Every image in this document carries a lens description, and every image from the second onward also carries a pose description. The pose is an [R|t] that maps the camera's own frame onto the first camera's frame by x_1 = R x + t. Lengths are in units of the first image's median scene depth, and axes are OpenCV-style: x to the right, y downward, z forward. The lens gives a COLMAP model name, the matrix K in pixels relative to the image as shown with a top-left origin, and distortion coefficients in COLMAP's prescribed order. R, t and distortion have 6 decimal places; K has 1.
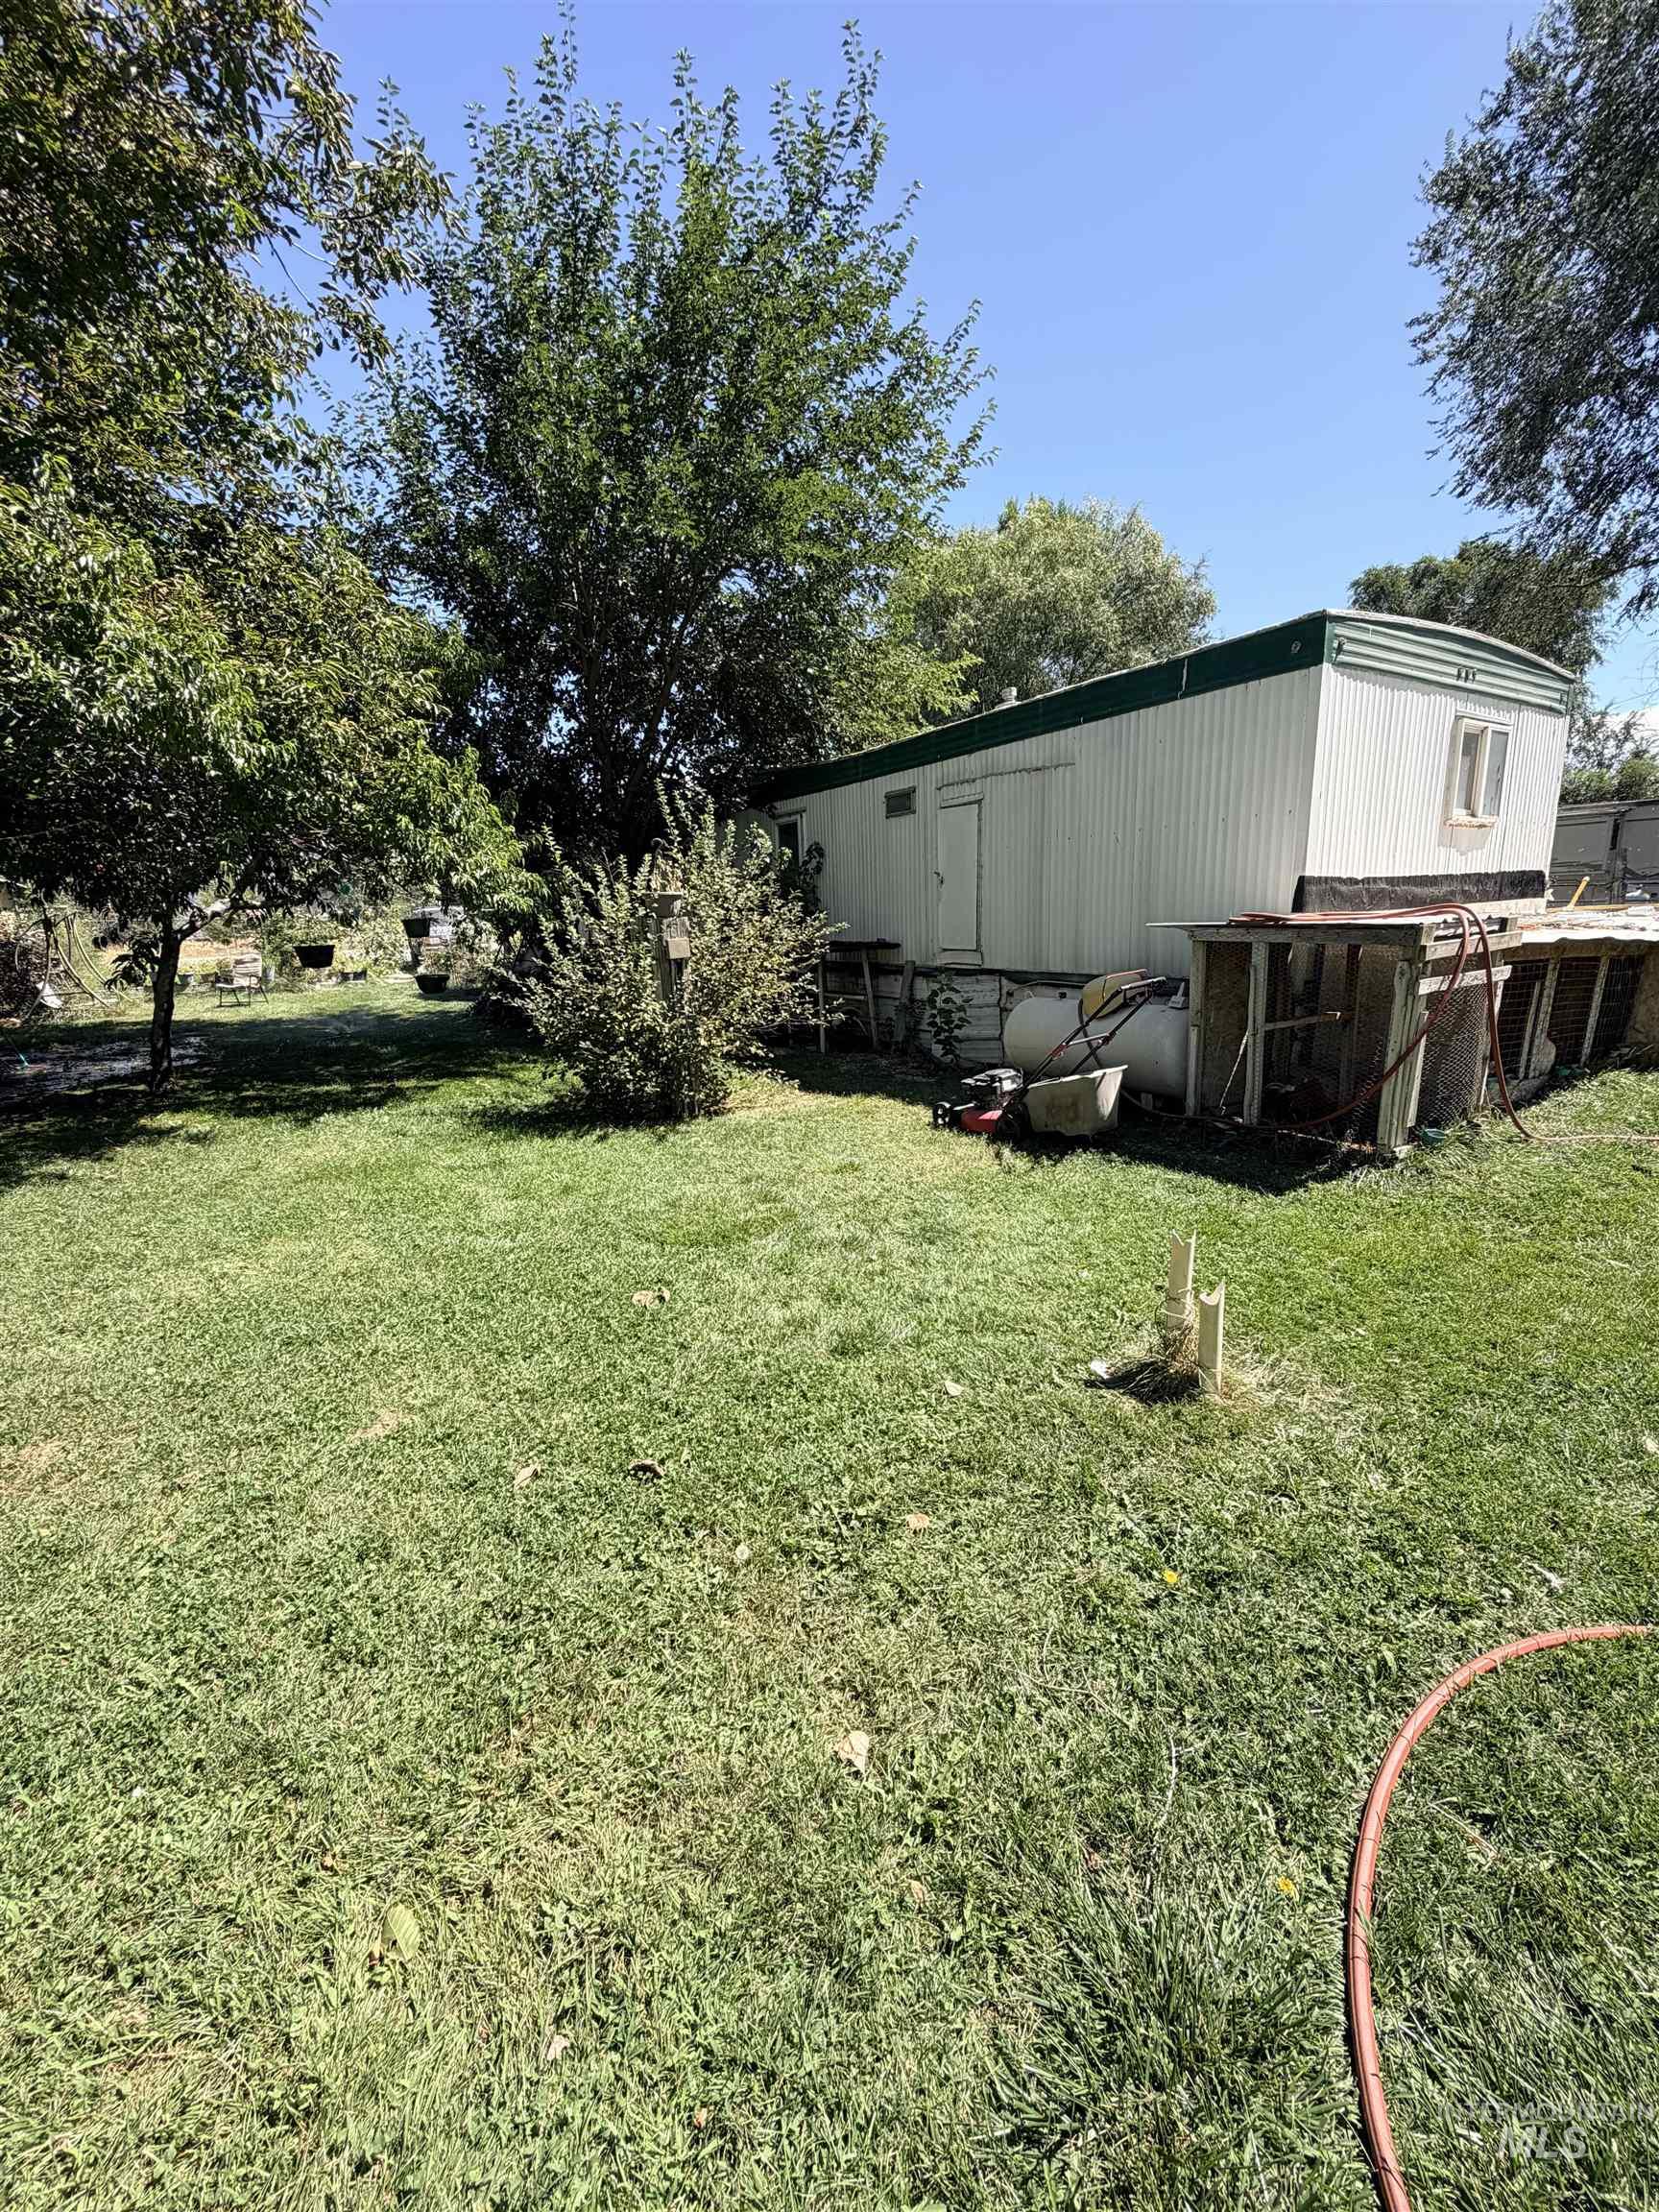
lens RADIAL K [[877.5, 0, 837.6], [0, 877.5, 1091.4], [0, 0, 1]] dist [-0.000818, -0.000299]
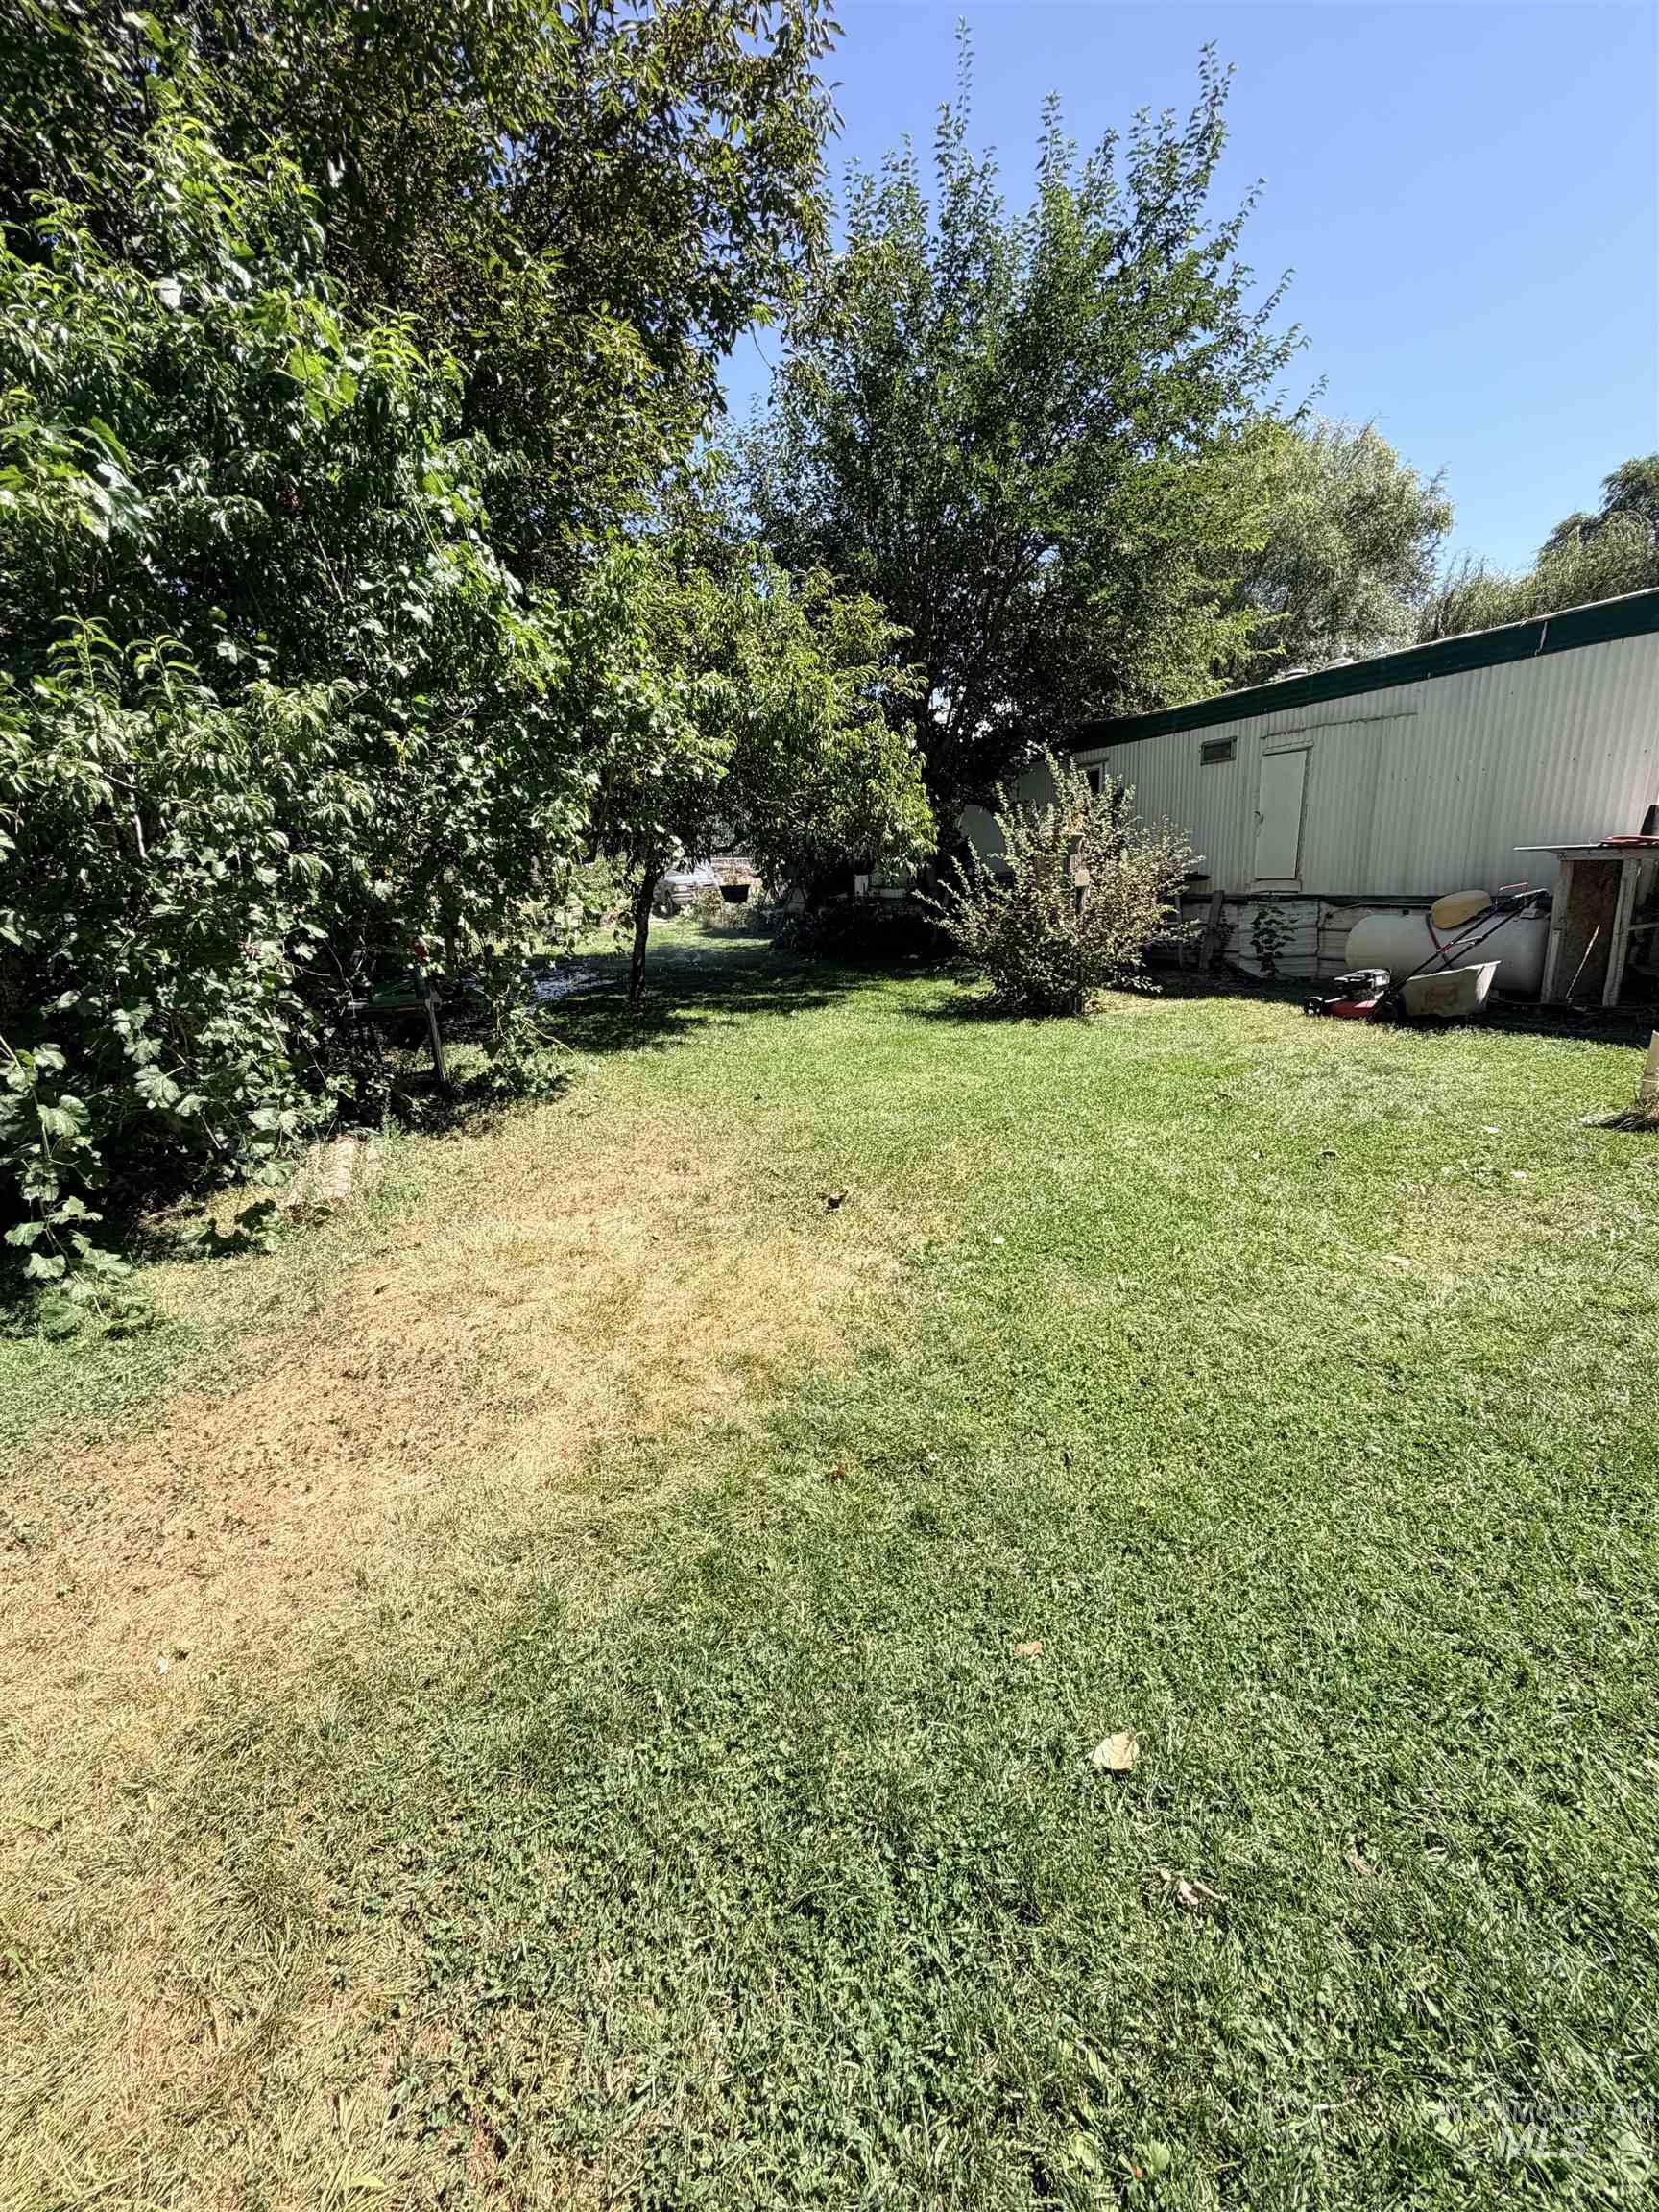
lens RADIAL K [[860.0, 0, 829.5], [0, 860.0, 1106.0], [0, 0, 1]] dist [-0.010818, -0.000028]
pose [[0.986512, 0.021536, -0.162269, -0.301111], [-0.008967, 0.996929, 0.077795, 0.065760], [0.163446, -0.075291, 0.983675, -0.282801]]
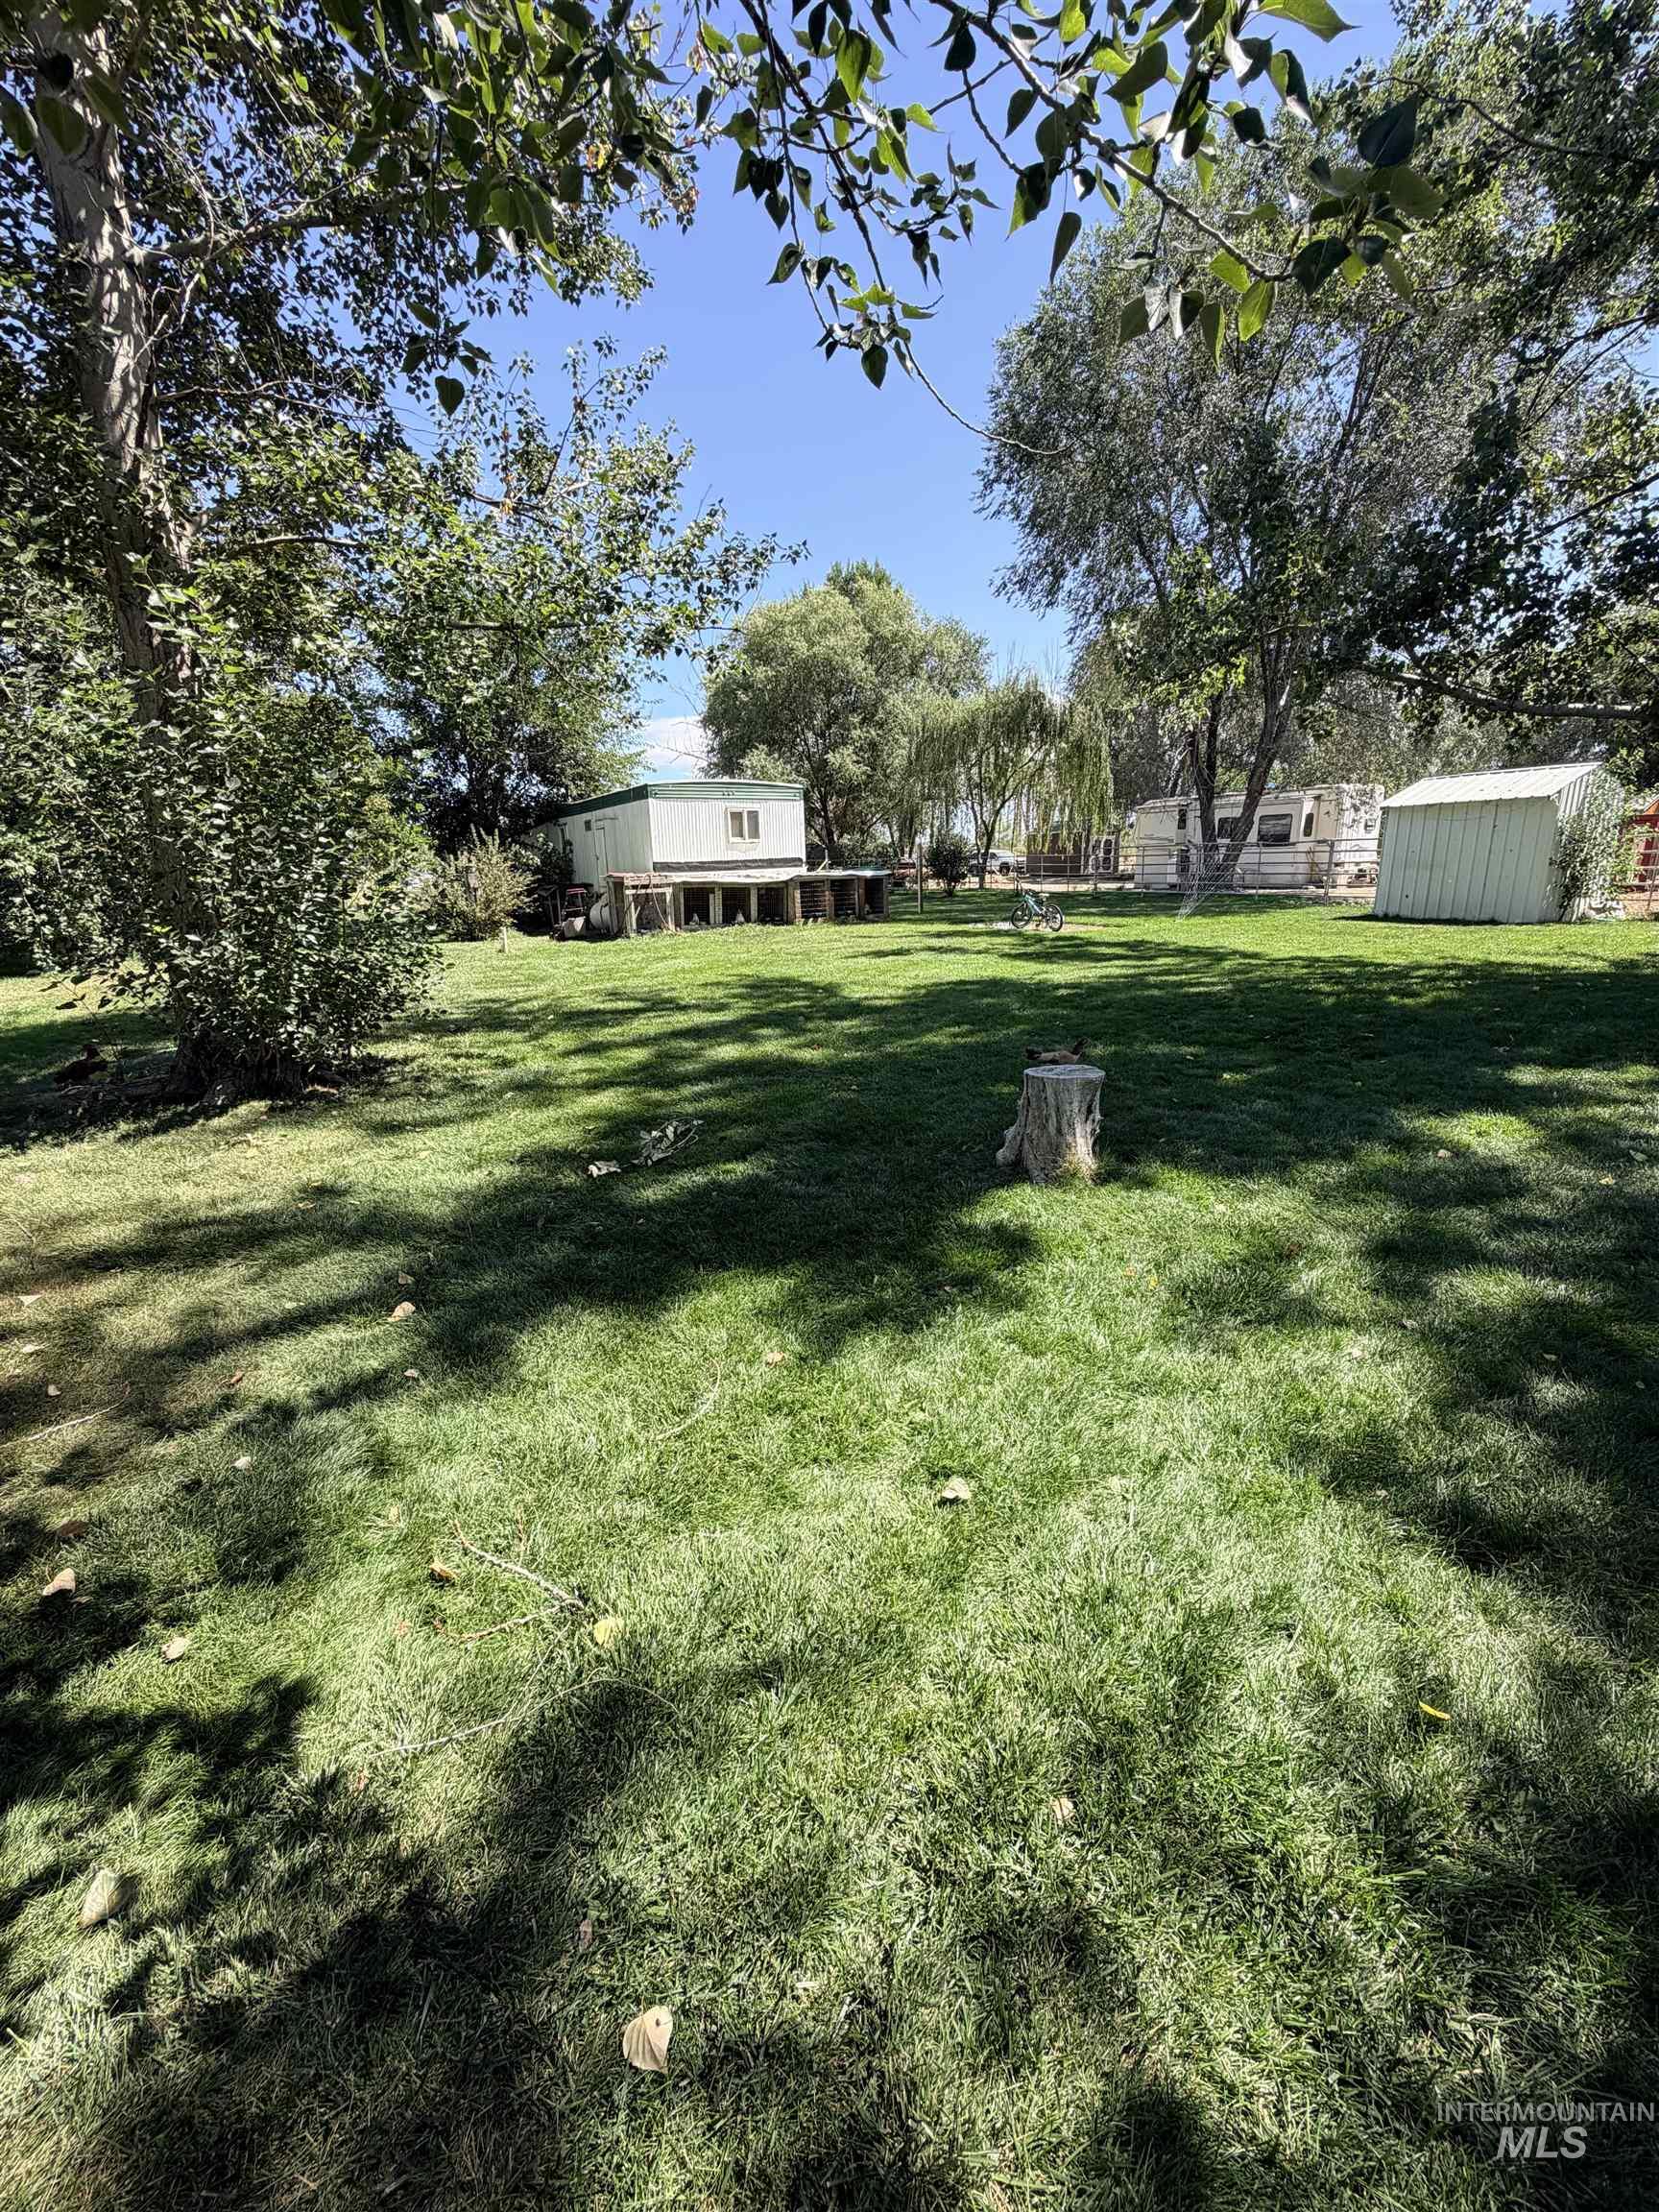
lens RADIAL K [[877.5, 0, 837.6], [0, 877.5, 1091.4], [0, 0, 1]] dist [-0.000818, -0.000299]
pose [[0.999802, 0.011134, -0.016486, 1.023279], [-0.010206, 0.998415, 0.055340, 0.337125], [0.017076, -0.055160, 0.998331, -1.843456]]
